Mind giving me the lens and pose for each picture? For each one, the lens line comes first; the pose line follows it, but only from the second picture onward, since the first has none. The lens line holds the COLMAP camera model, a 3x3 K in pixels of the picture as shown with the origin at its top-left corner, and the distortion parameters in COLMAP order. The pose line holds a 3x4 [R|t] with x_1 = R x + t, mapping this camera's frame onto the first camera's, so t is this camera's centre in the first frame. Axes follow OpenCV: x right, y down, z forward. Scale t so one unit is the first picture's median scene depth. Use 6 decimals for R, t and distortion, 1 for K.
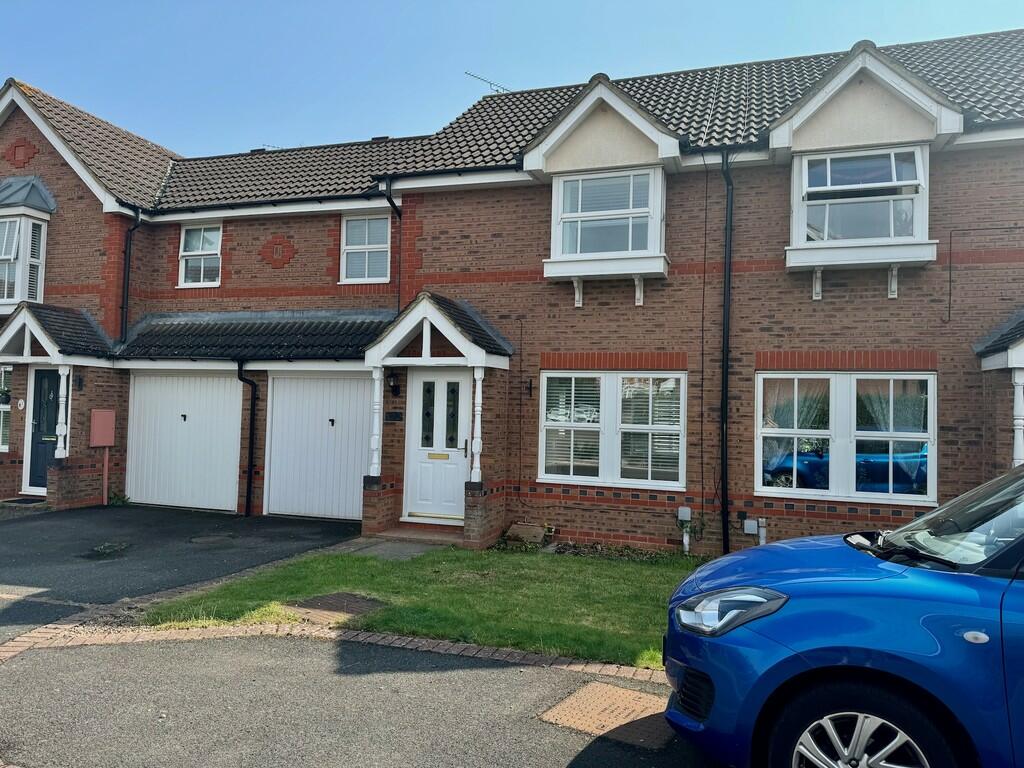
lens RADIAL K [[741.0, 0, 512.0], [0, 741.0, 384.0], [0, 0, 1]] dist [0.078265, -0.089912]
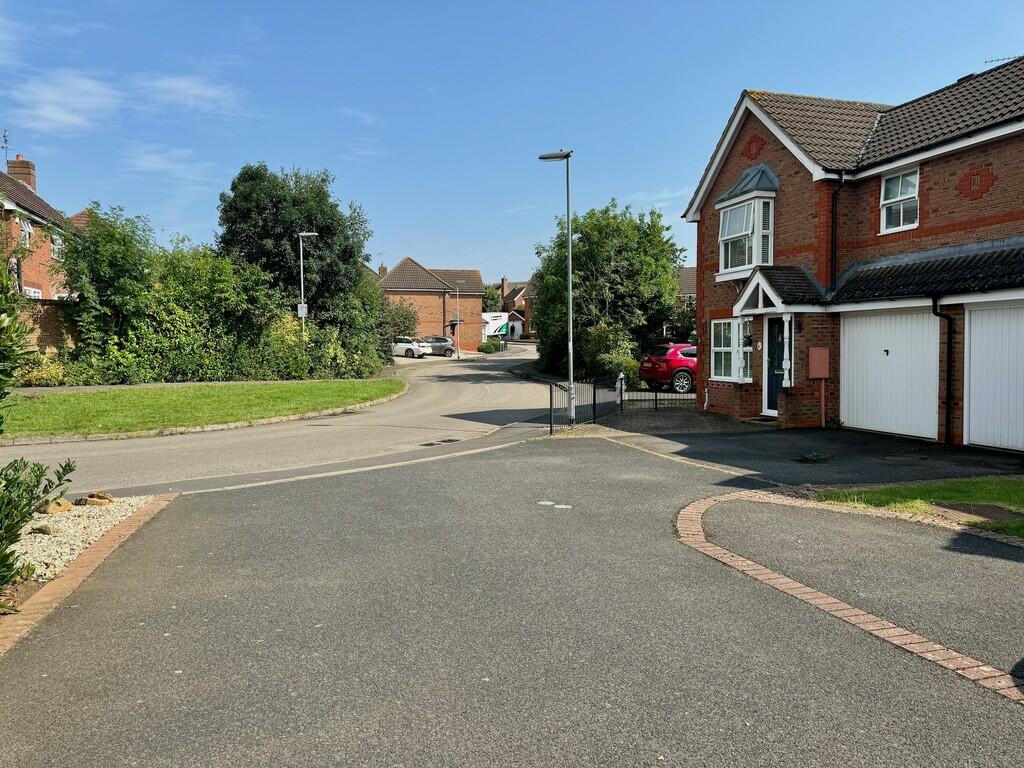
lens RADIAL K [[707.3, 0, 512.0], [0, 707.3, 384.0], [0, 0, 1]] dist [0.070517, -0.097765]
pose [[0.591160, 0.007755, -0.806517, 0.095282], [0.057417, 0.997012, 0.051672, 0.005117], [0.804508, -0.076854, 0.588948, -0.076386]]
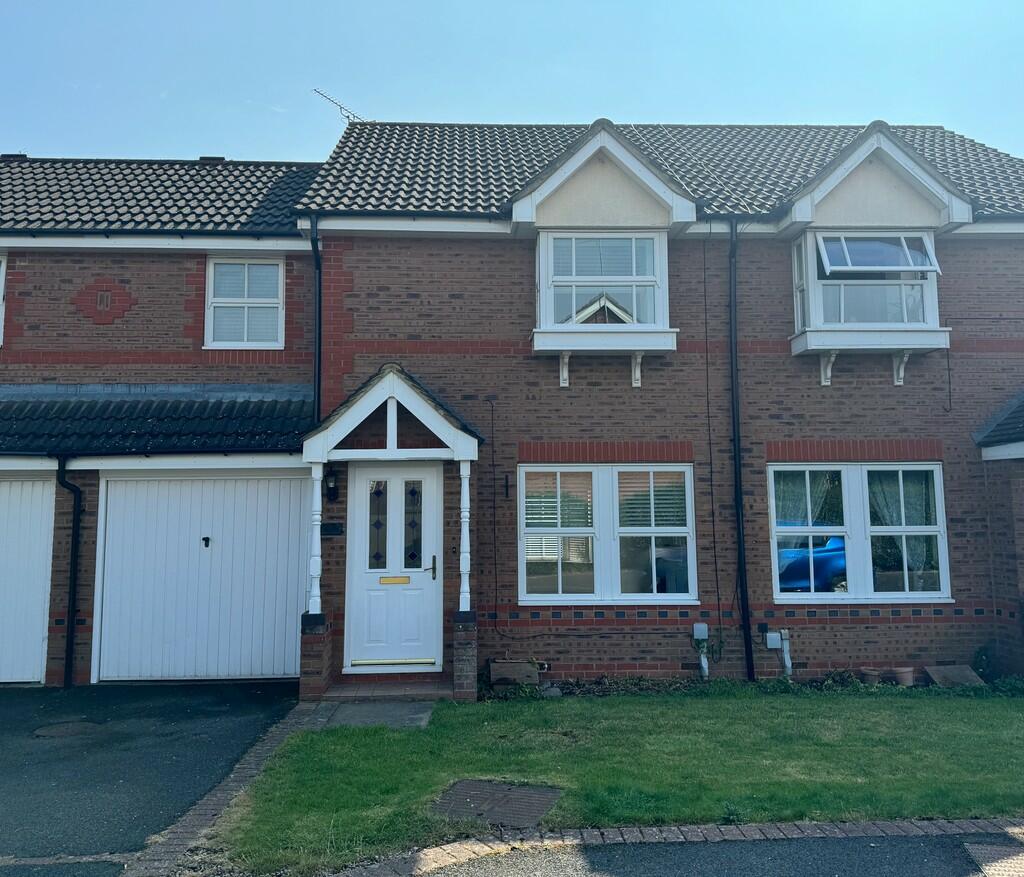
lens RADIAL K [[880.3, 0, 524.6], [0, 880.3, 408.8], [0, 0, 1]] dist [0.128399, -0.265267]
pose [[0.931419, 0.011557, 0.363766, -0.265645], [0.018022, 0.996805, -0.077815, -0.003266], [-0.363503, 0.079035, 0.928234, 0.088519]]
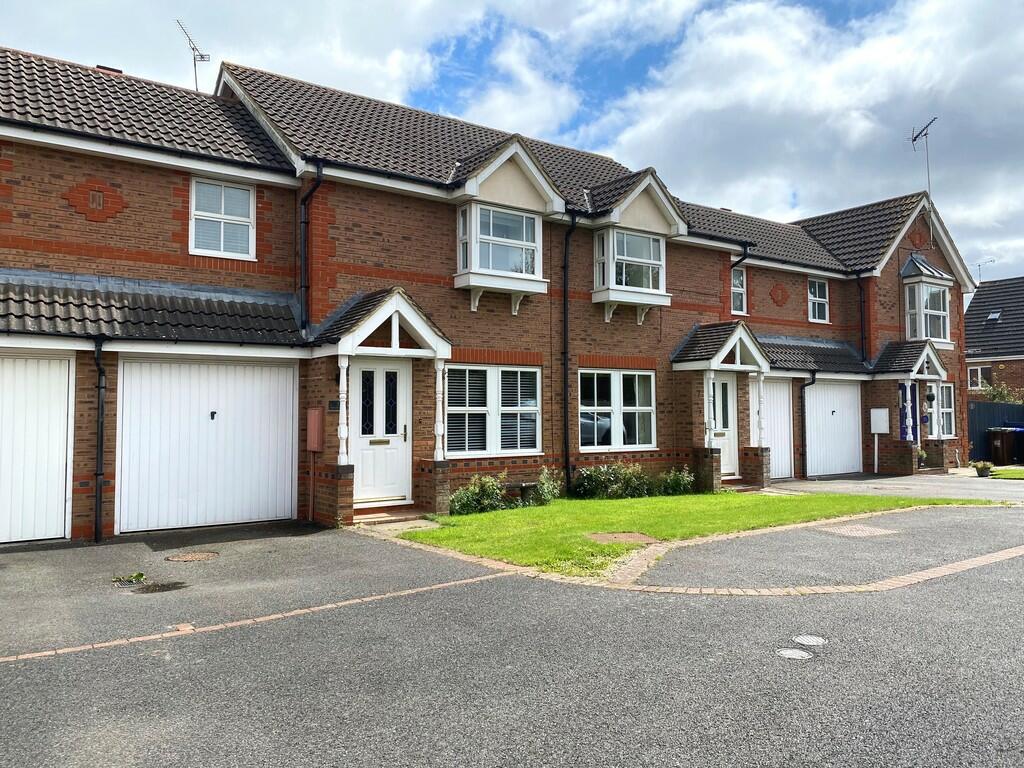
lens RADIAL K [[712.6, 0, 512.0], [0, 712.6, 384.0], [0, 0, 1]] dist [-0.023856, -0.001390]
pose [[0.597311, -0.002072, 0.802007, -0.688212], [-0.018245, 0.999703, 0.016171, -0.004688], [-0.801802, -0.024291, 0.597096, 0.218696]]
